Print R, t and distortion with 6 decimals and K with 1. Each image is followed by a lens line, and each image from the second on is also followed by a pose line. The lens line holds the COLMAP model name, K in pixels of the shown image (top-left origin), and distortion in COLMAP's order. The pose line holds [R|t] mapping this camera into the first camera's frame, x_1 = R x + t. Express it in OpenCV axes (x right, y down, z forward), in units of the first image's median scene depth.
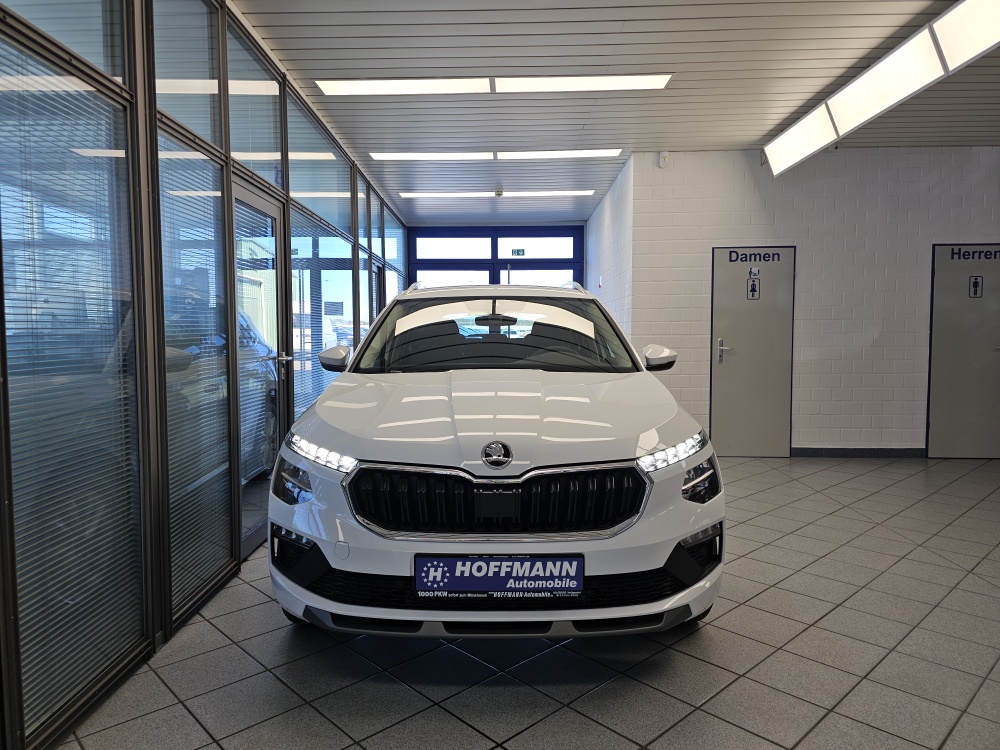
lens RADIAL K [[667.5, 0, 502.0], [0, 667.5, 376.4], [0, 0, 1]] dist [0.050885, -0.037694]
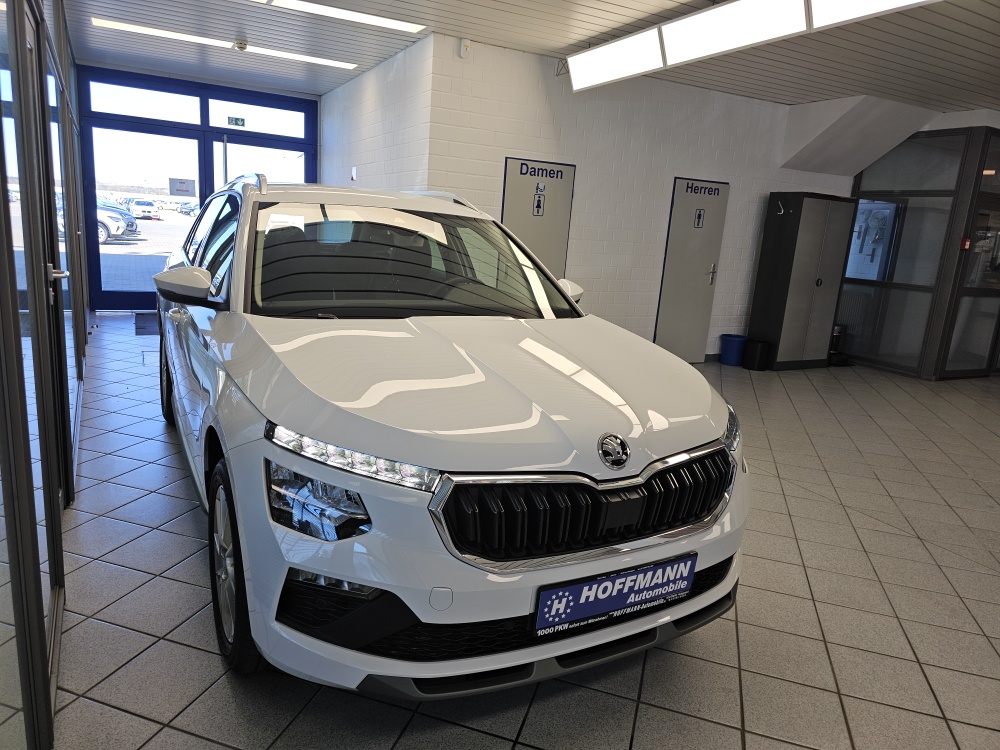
lens RADIAL K [[667.5, 0, 505.3], [0, 667.5, 382.9], [0, 0, 1]] dist [0.050885, -0.037694]
pose [[0.873049, -0.046085, 0.485451, -0.492722], [-0.039487, 0.985573, 0.164578, -0.090316], [-0.486032, -0.162853, 0.858634, 0.357599]]
